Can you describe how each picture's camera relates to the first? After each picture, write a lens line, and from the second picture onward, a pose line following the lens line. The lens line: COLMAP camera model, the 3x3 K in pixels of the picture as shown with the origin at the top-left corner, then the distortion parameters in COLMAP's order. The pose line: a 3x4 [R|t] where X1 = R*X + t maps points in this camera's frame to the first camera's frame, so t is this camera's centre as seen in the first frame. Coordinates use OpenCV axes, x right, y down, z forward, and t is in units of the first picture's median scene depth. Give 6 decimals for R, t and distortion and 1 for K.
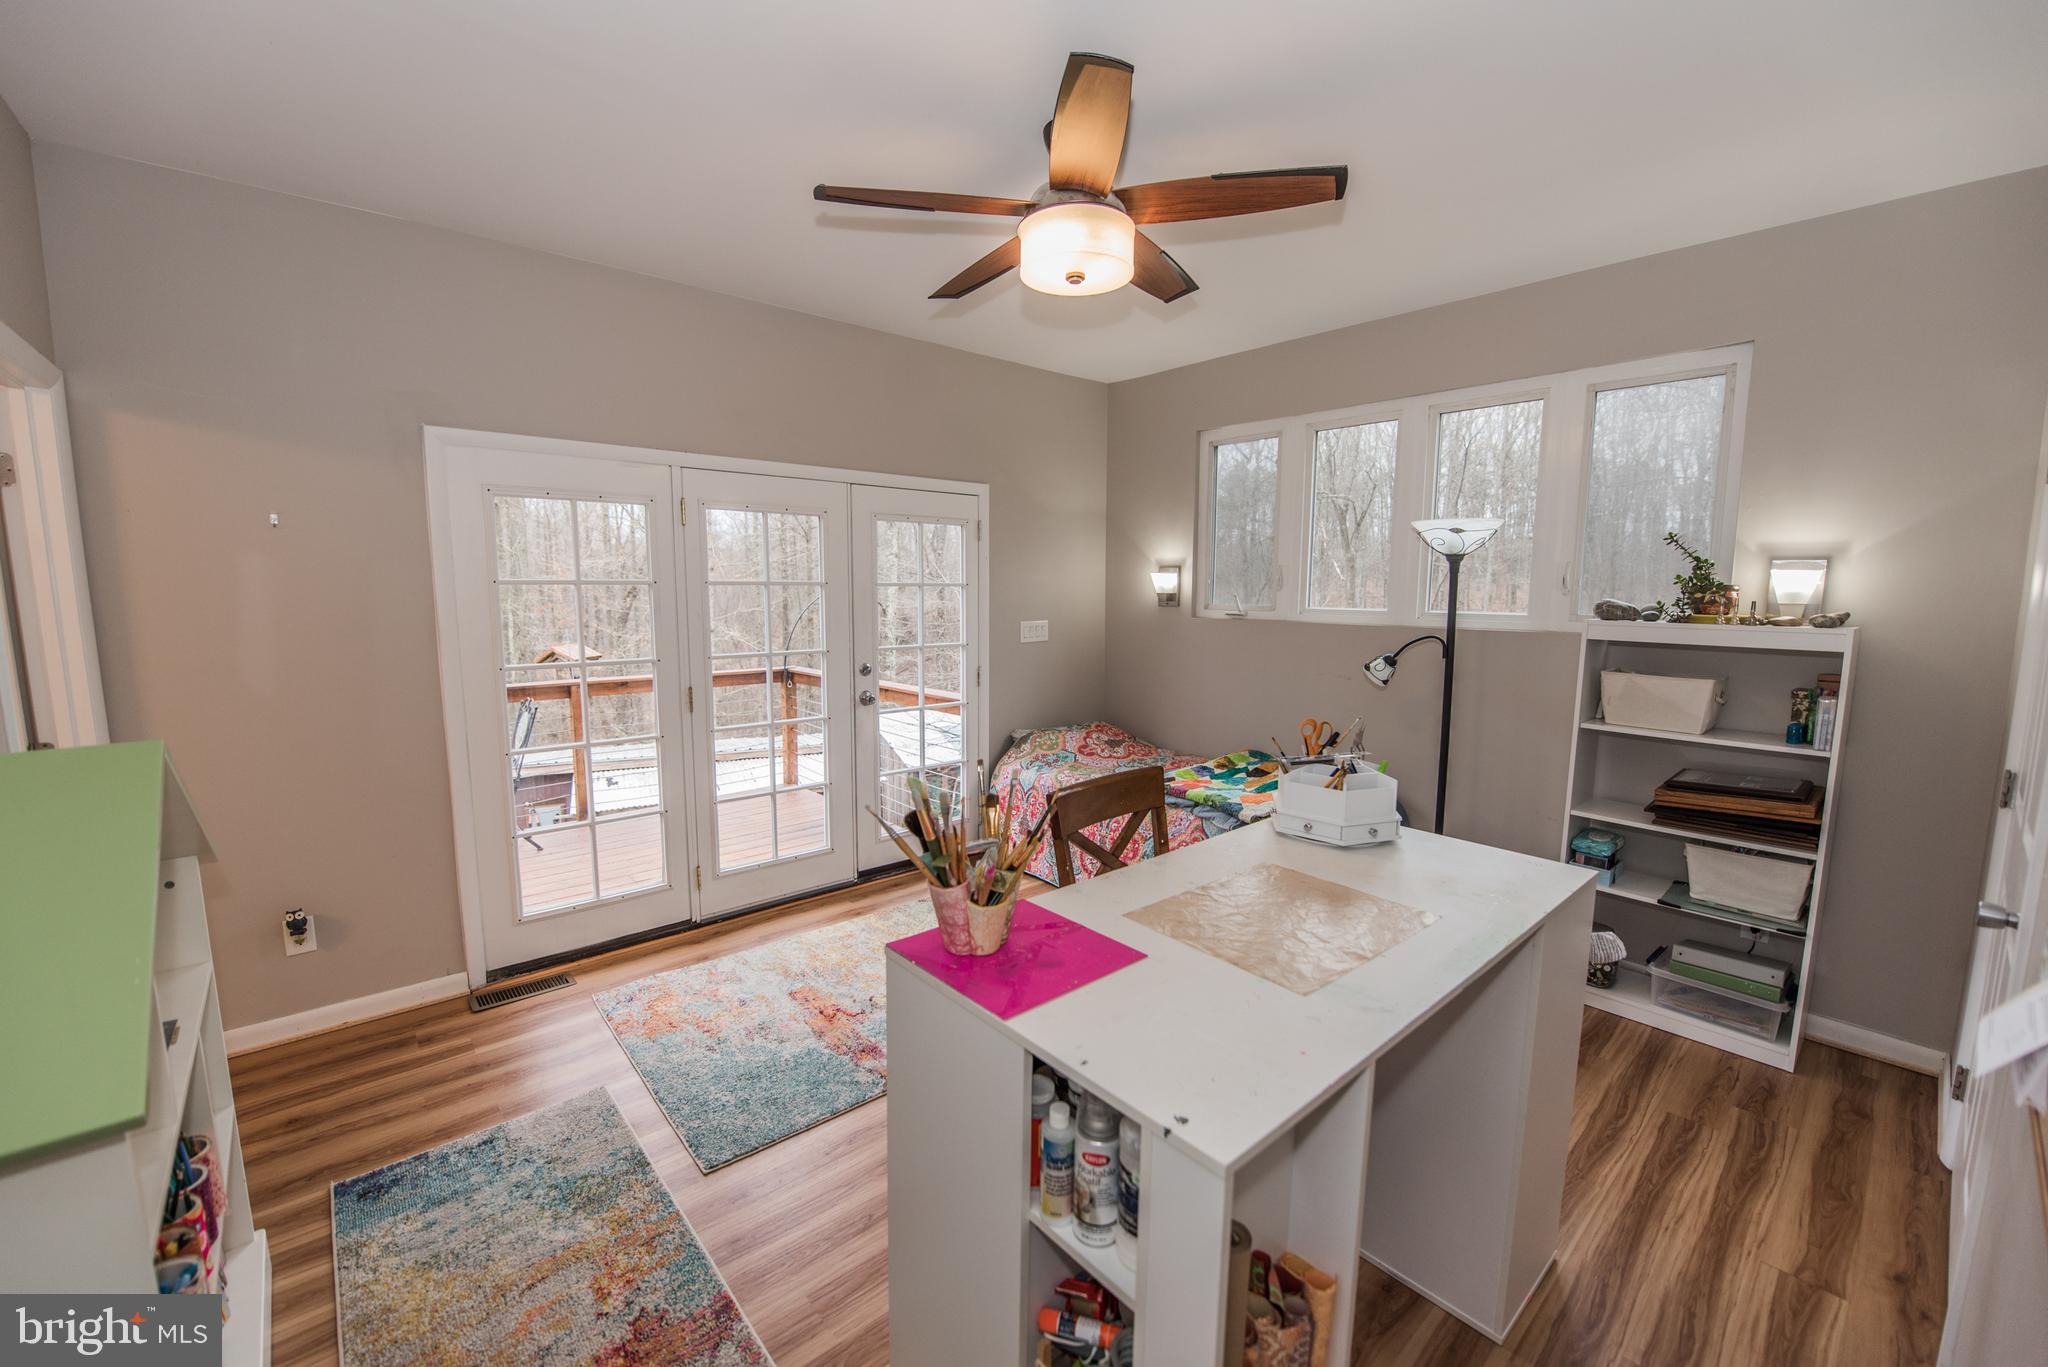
lens RADIAL K [[831.8, 0, 1017.8], [0, 831.8, 684.7], [0, 0, 1]] dist [-0.015864, -0.001532]
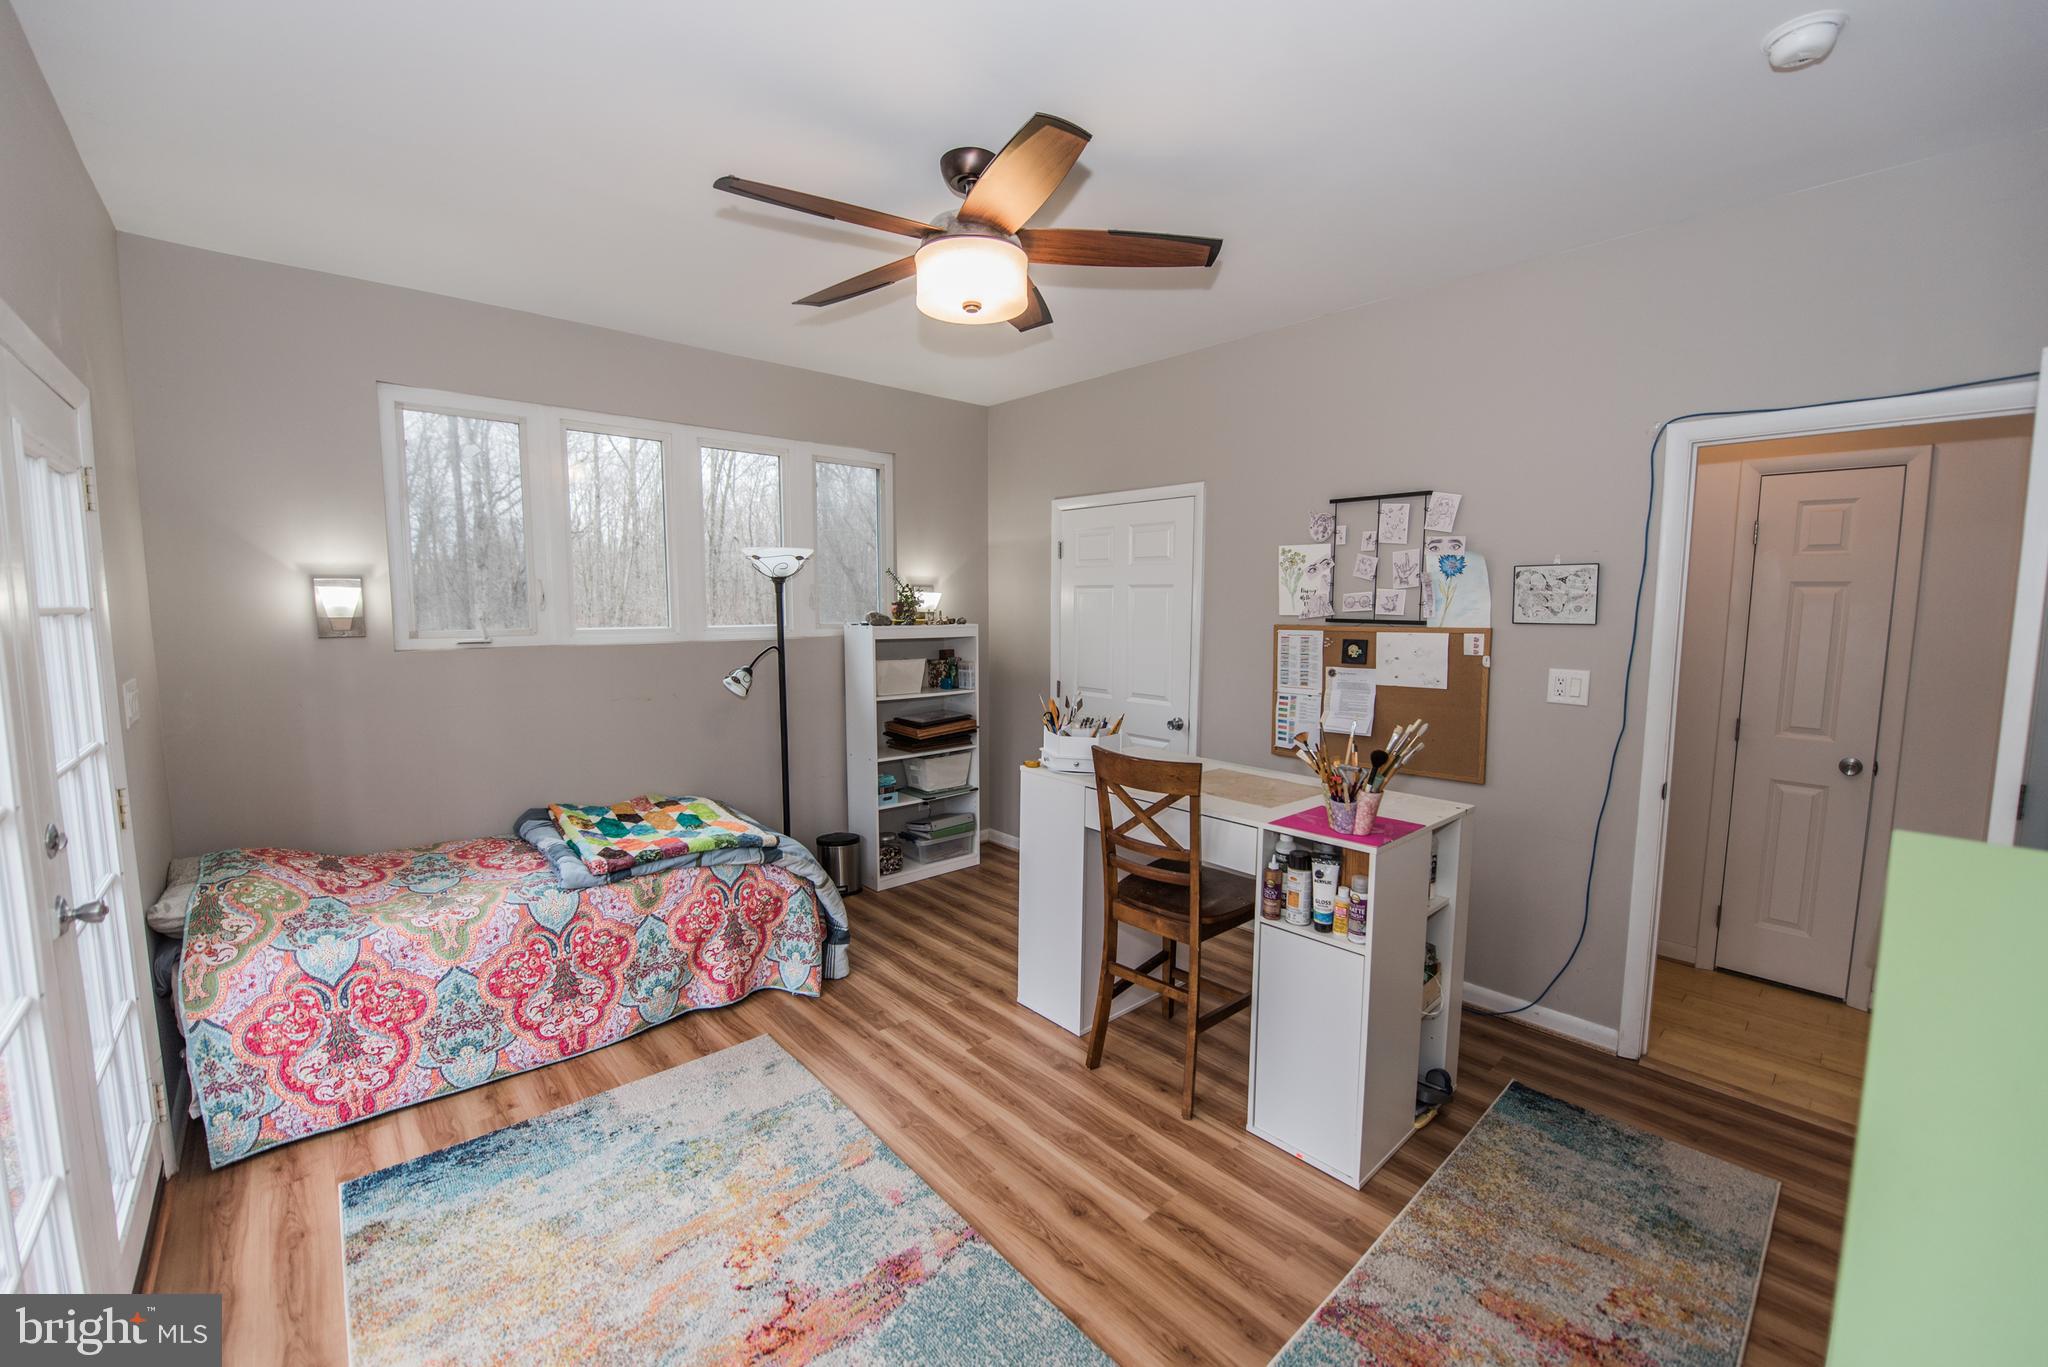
lens RADIAL K [[831.8, 0, 1019.1], [0, 831.8, 689.6], [0, 0, 1]] dist [-0.015864, -0.001532]
pose [[-0.052737, -0.104878, 0.993086, -0.659413], [0.121494, 0.986408, 0.110625, -0.082783], [-0.991190, 0.126488, -0.039278, 0.692340]]
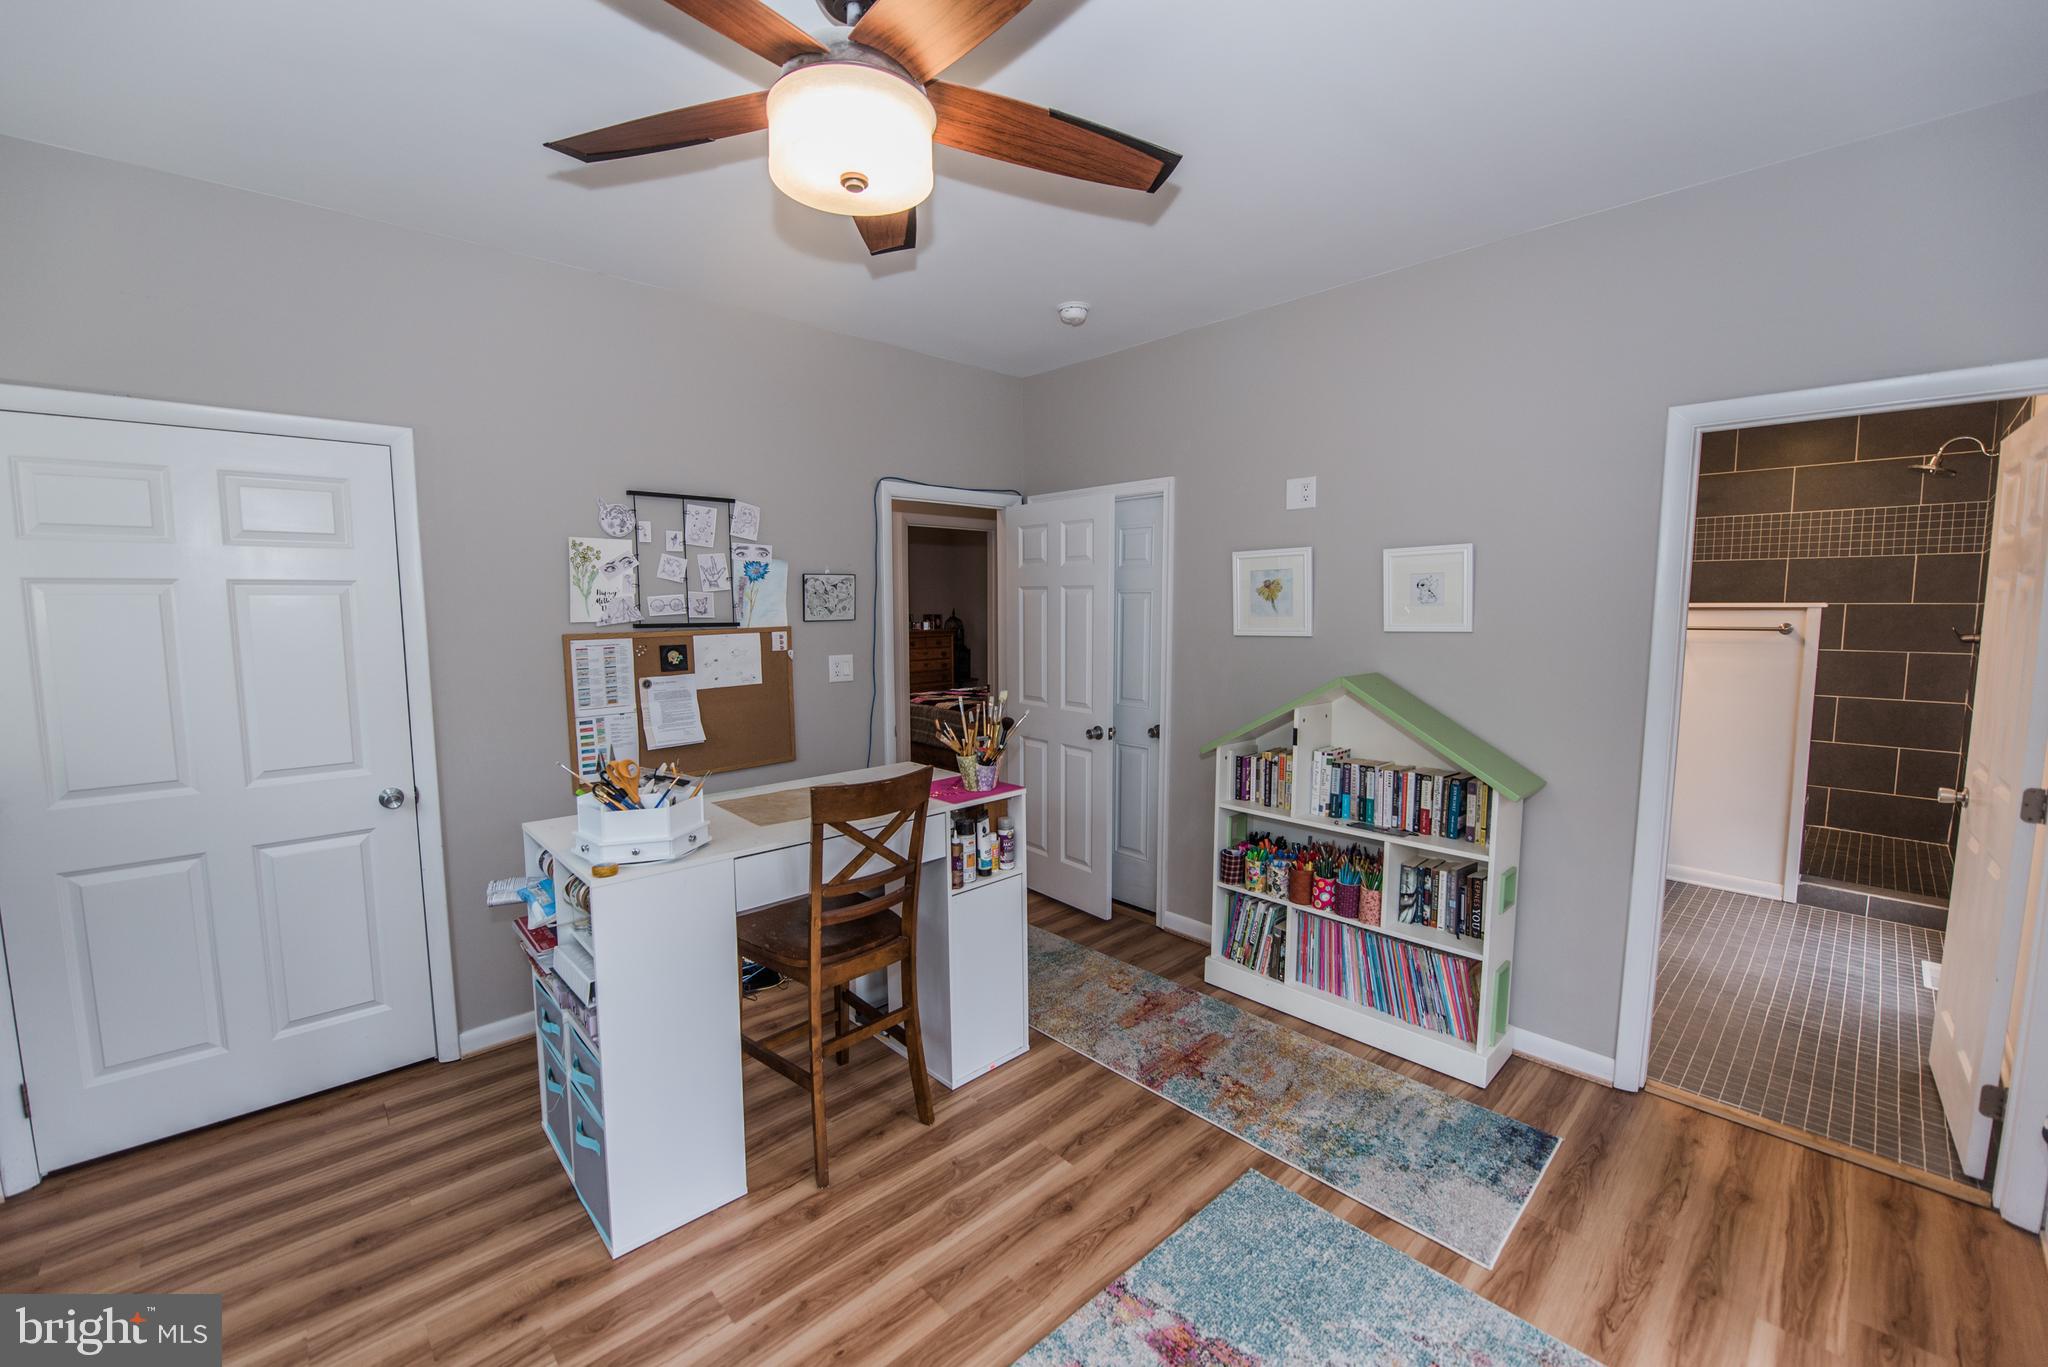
lens RADIAL K [[831.8, 0, 1014.5], [0, 831.8, 683.8], [0, 0, 1]] dist [-0.015864, -0.001532]
pose [[-0.996180, 0.012812, -0.086382, -0.004938], [-0.006831, 0.974714, 0.223352, -0.150633], [0.087060, 0.223089, -0.970903, 1.187019]]
